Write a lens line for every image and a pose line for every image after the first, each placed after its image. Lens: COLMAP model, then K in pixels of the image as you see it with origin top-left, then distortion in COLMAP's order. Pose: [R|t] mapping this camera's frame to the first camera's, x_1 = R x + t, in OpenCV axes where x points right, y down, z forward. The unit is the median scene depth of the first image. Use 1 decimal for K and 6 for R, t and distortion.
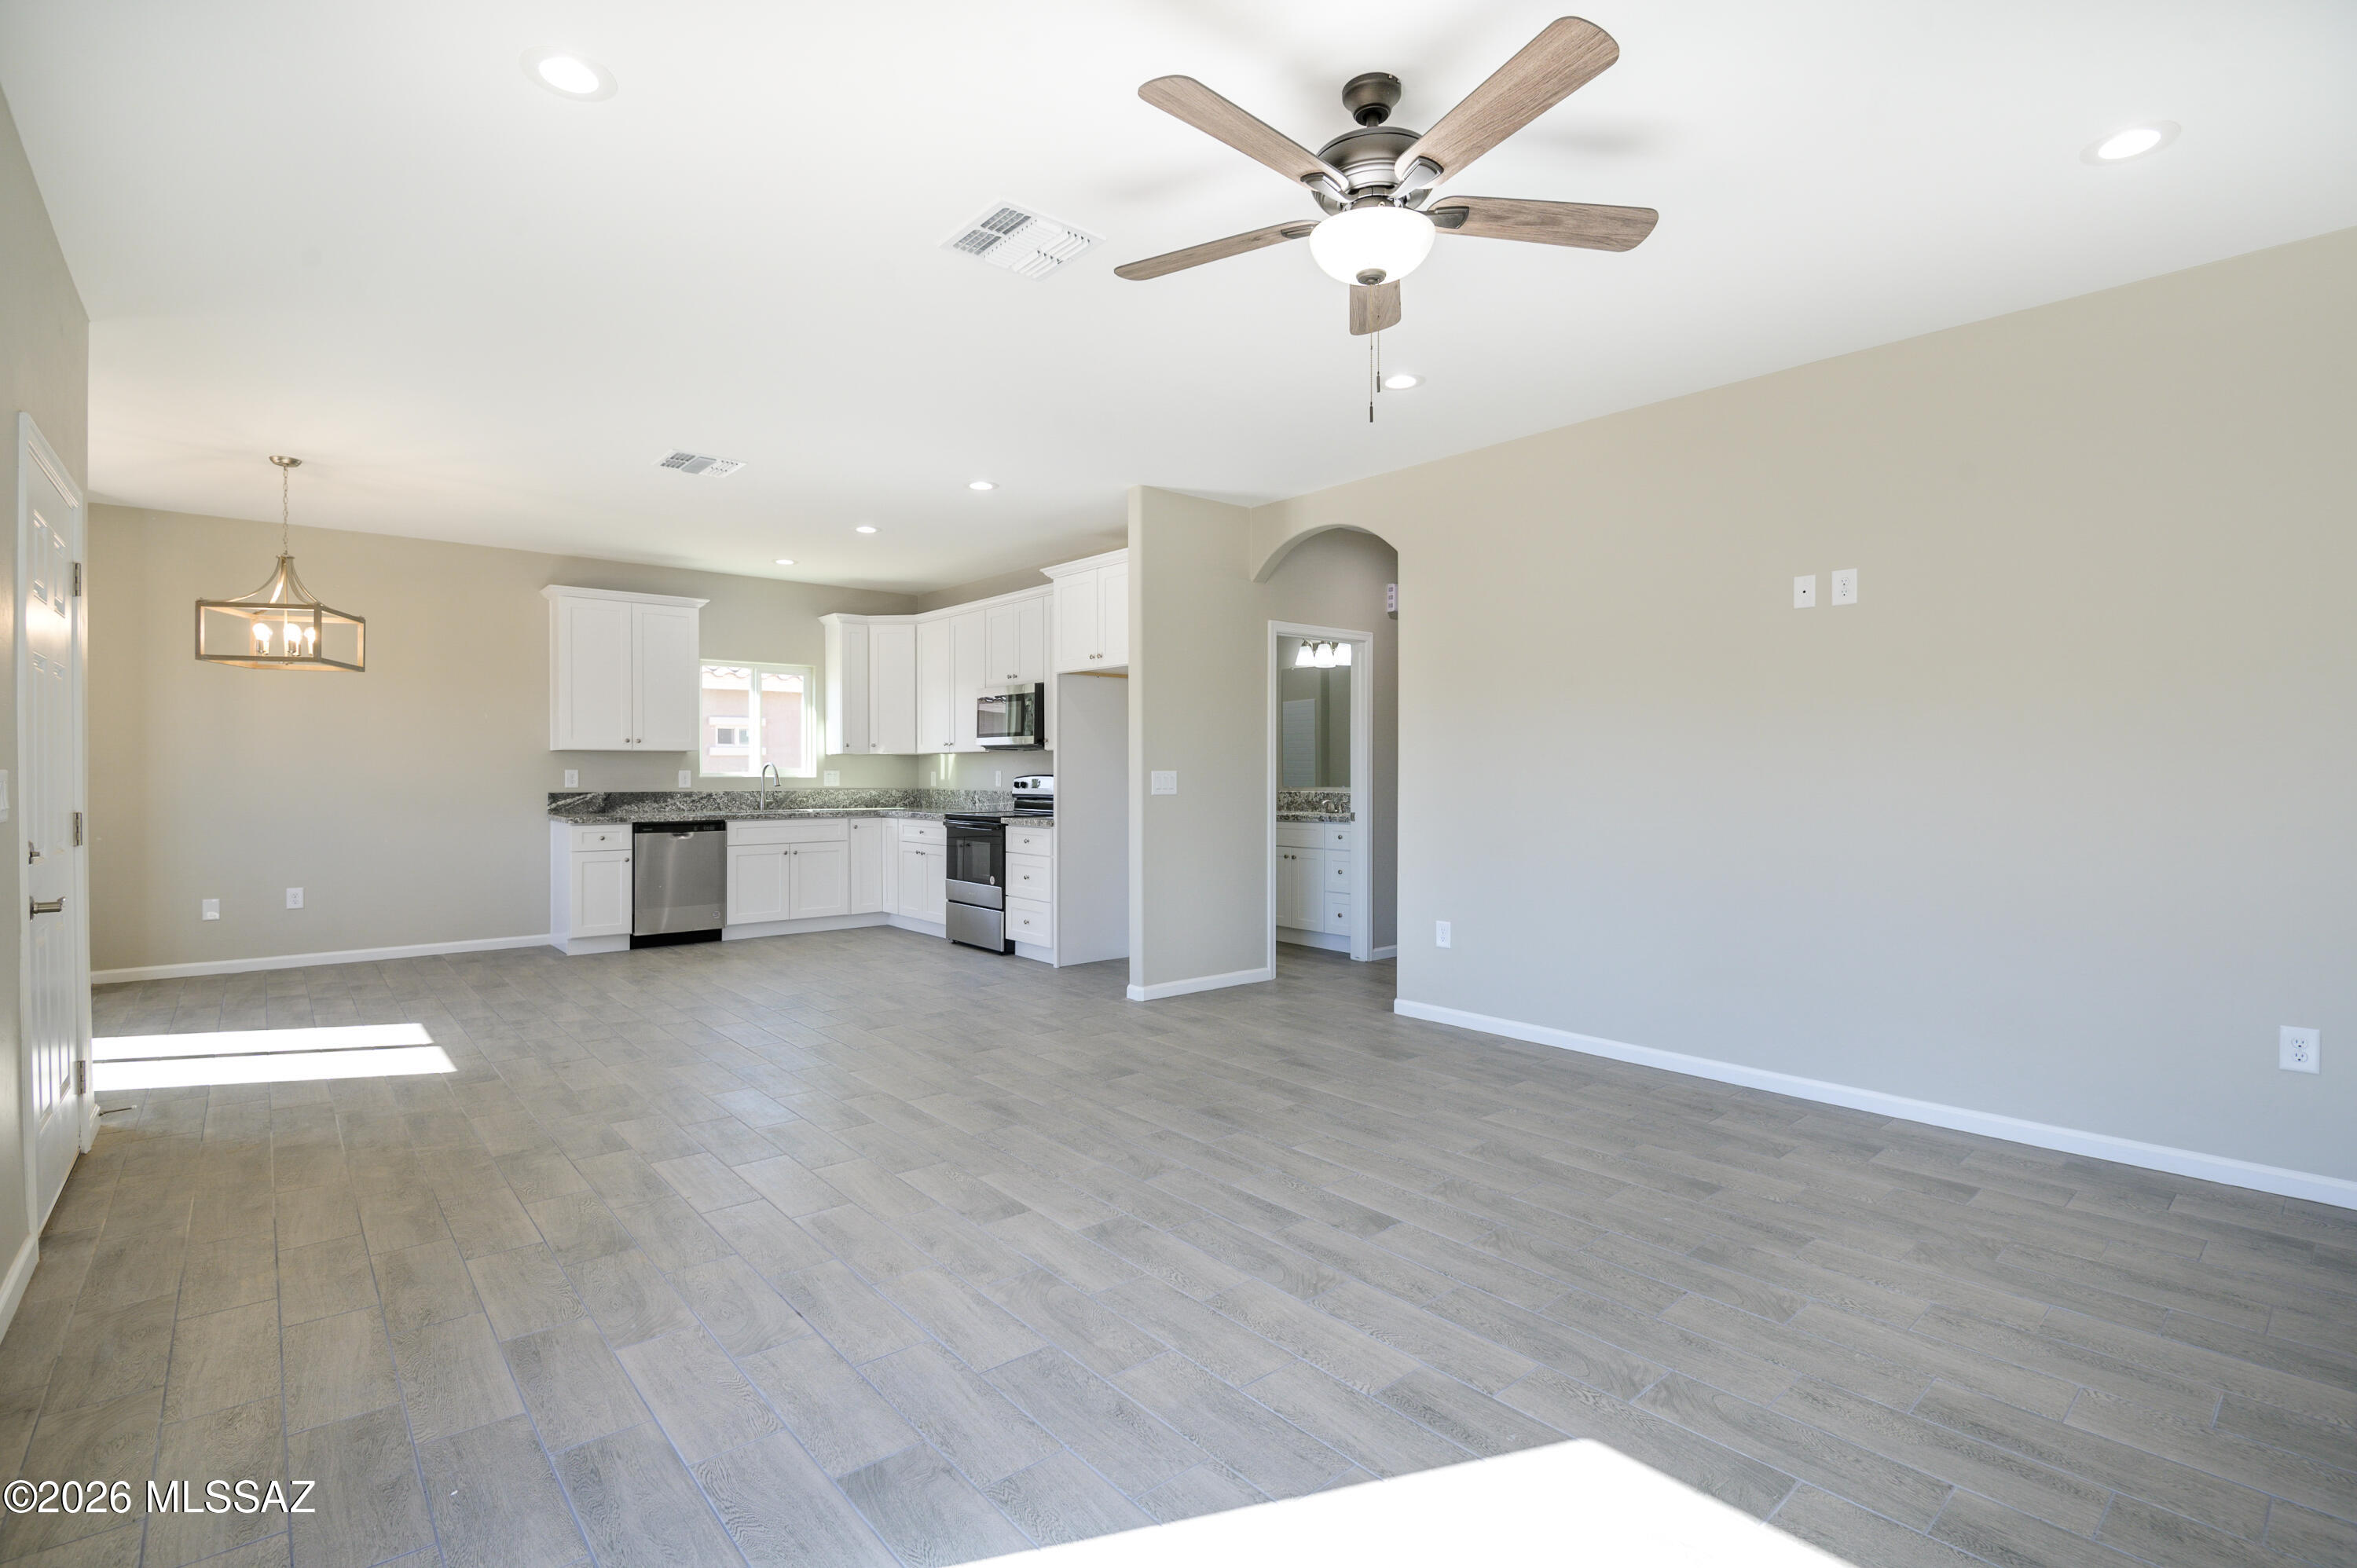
lens RADIAL K [[1084.9, 0, 1178.5], [0, 1084.9, 784.0], [0, 0, 1]] dist [-0.001444, -0.016492]
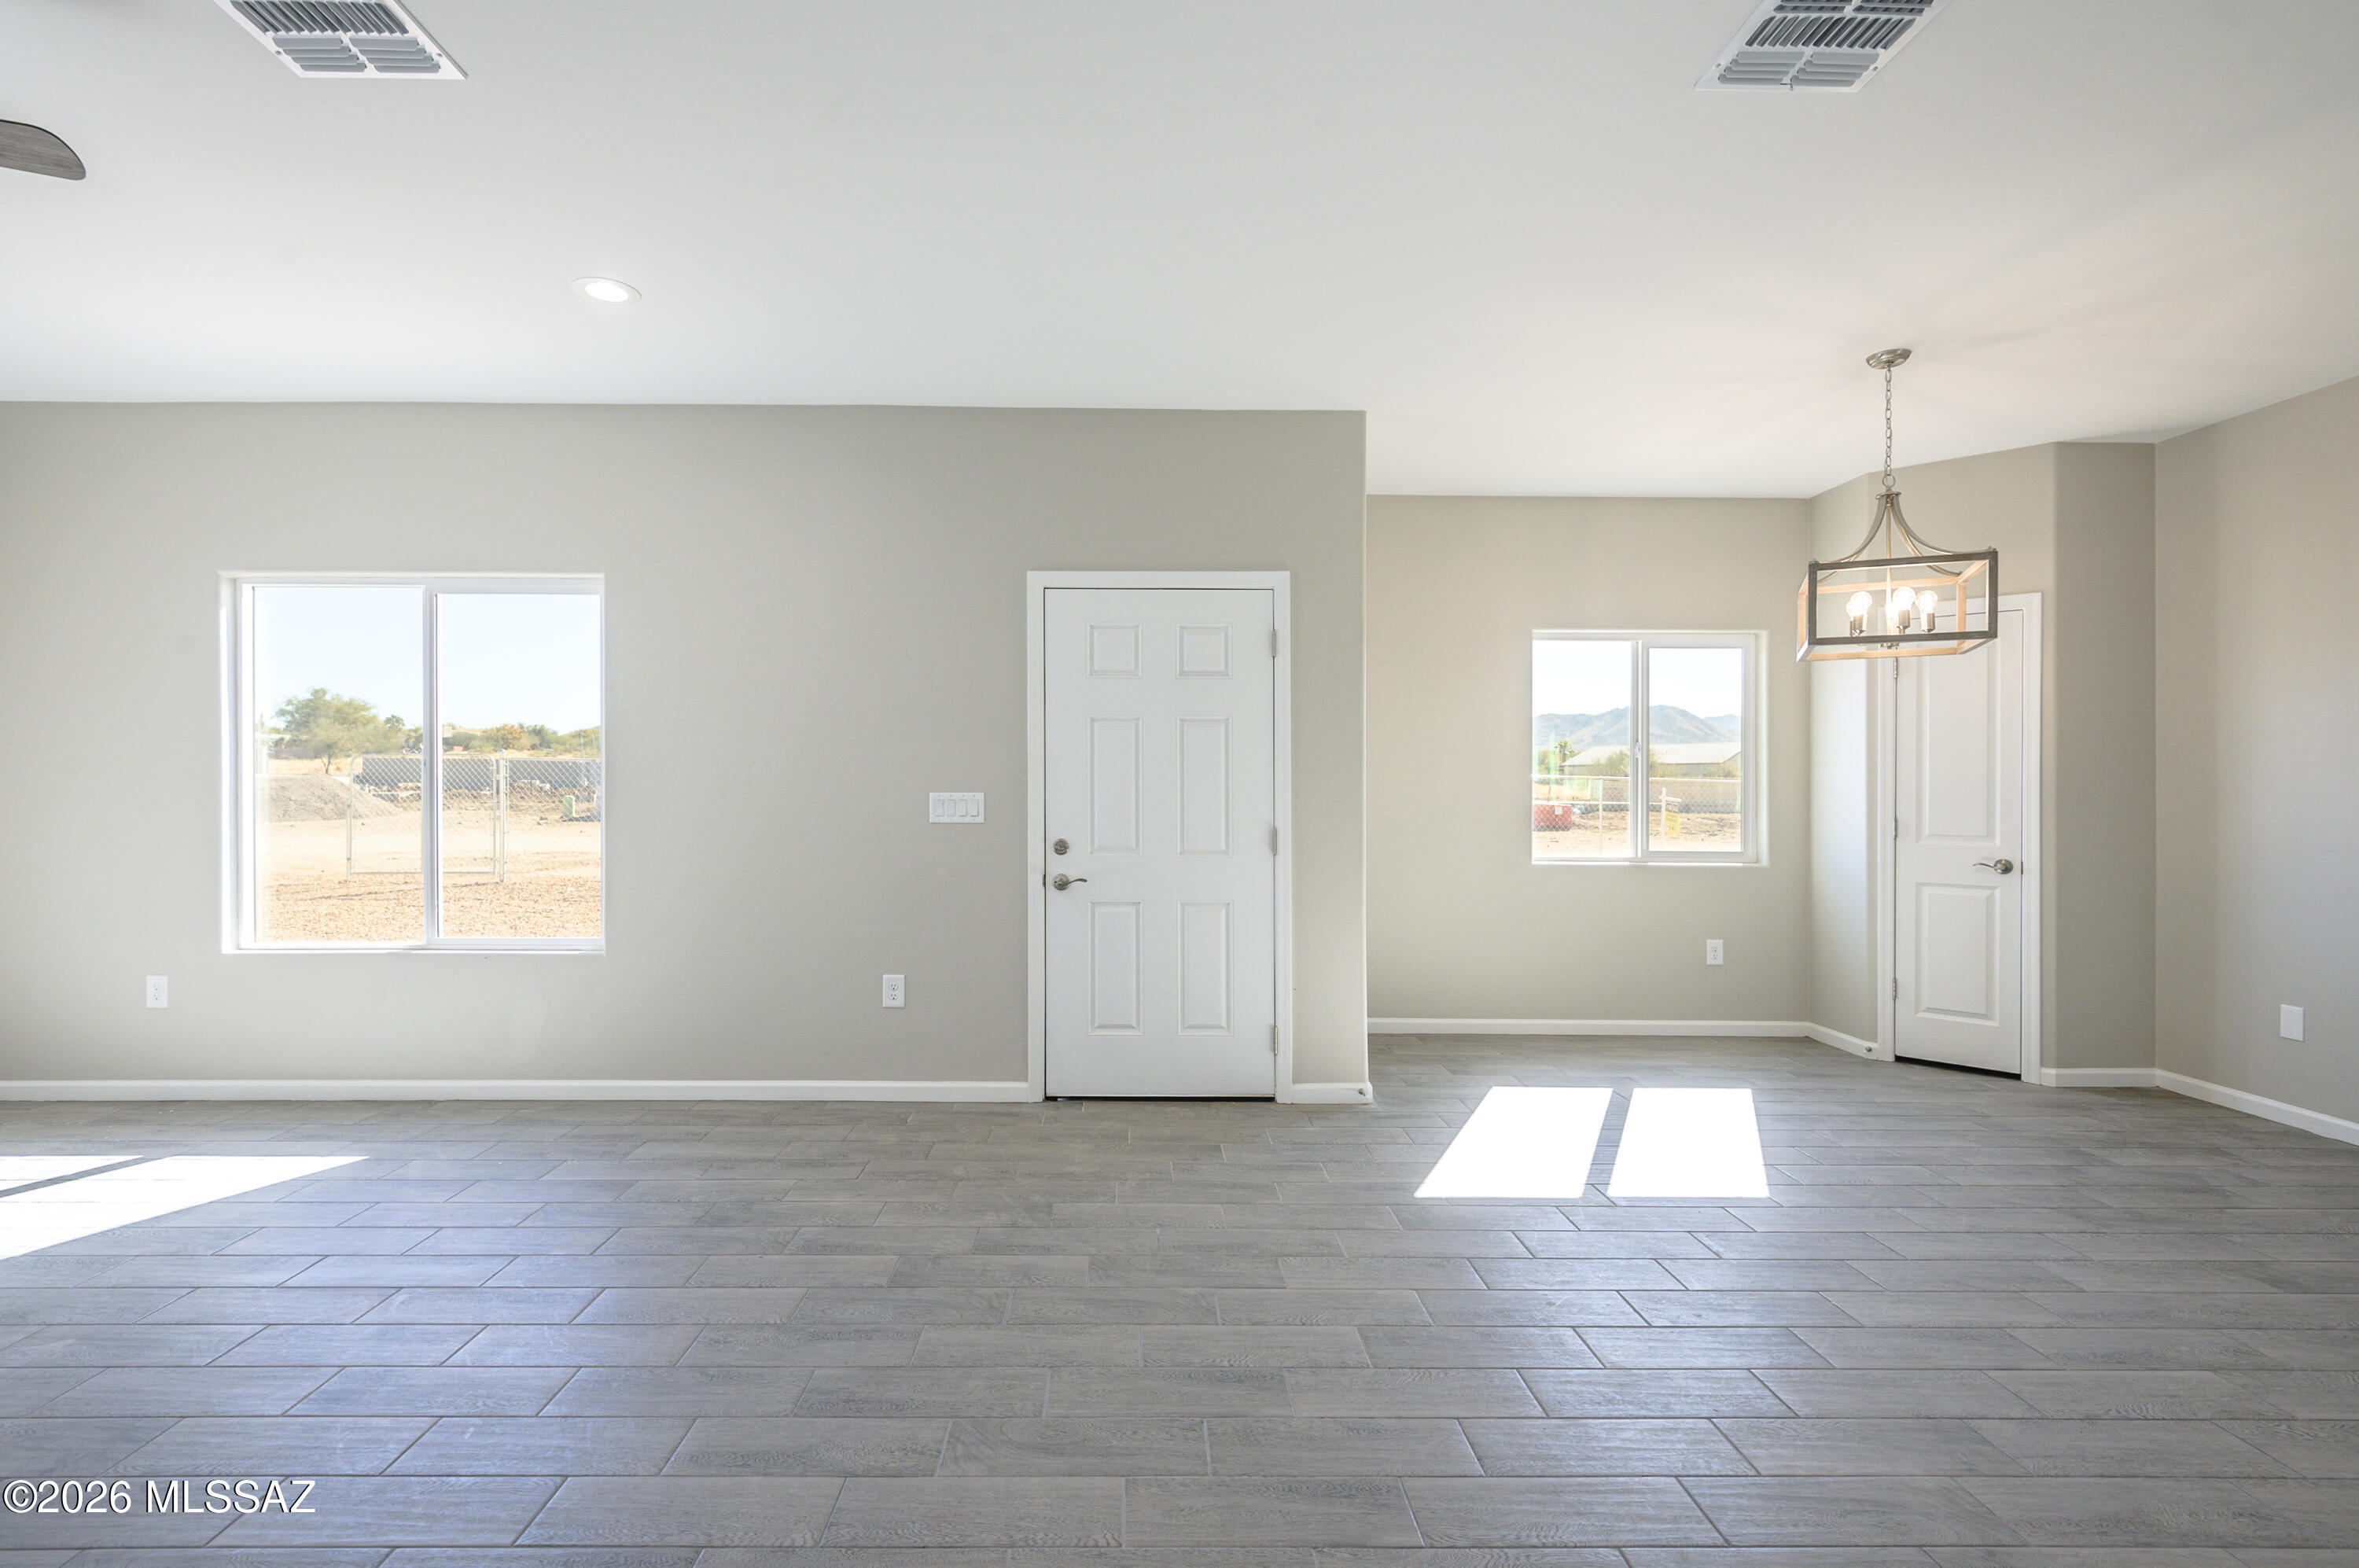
lens RADIAL K [[1074.5, 0, 1140.4], [0, 1074.5, 786.2], [0, 0, 1]] dist [0.018599, -0.011124]
pose [[-0.644775, -0.007292, -0.764338, 0.018516], [-0.015481, 0.999874, 0.003520, -0.011152], [0.764216, 0.014102, -0.644806, 0.751323]]
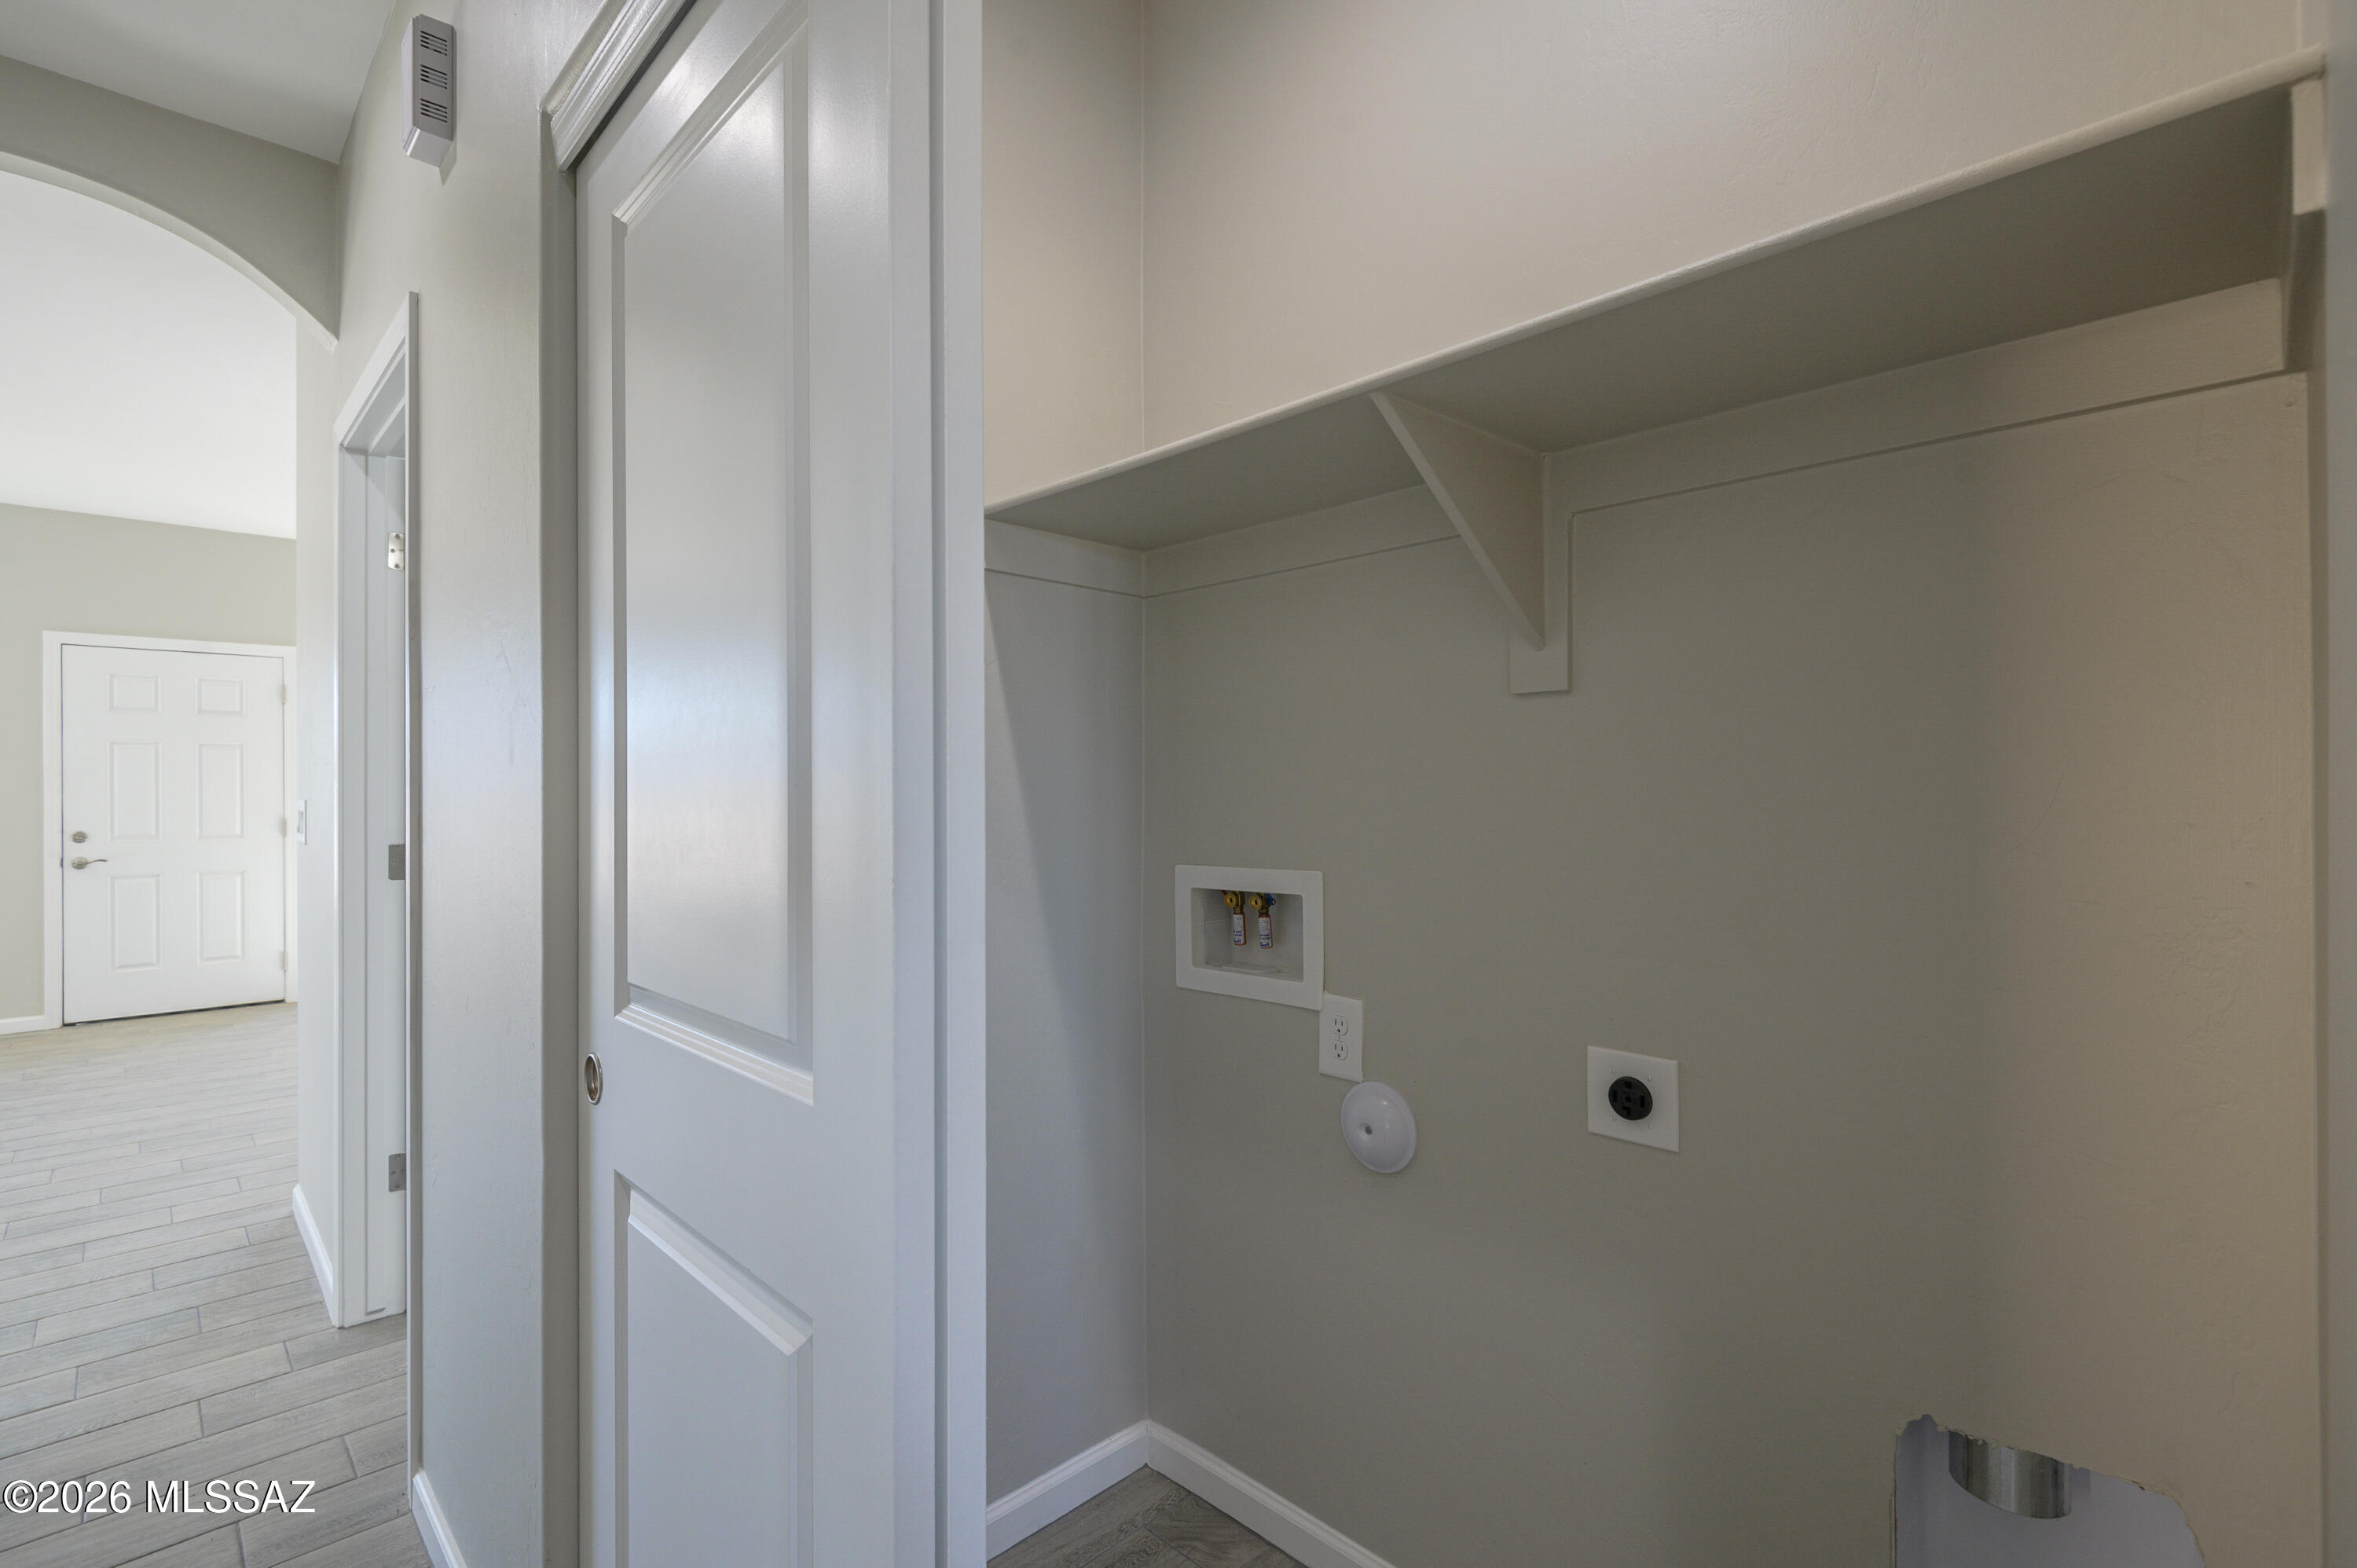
lens RADIAL K [[1065.3, 0, 1178.5], [0, 1065.3, 784.0], [0, 0, 1]] dist [-0.002362, -0.000273]
pose [[0.031192, -0.008207, -0.999480, 0.388177], [-0.009083, 0.999923, -0.008494, -0.014862], [0.999472, 0.009344, 0.031115, 1.108312]]
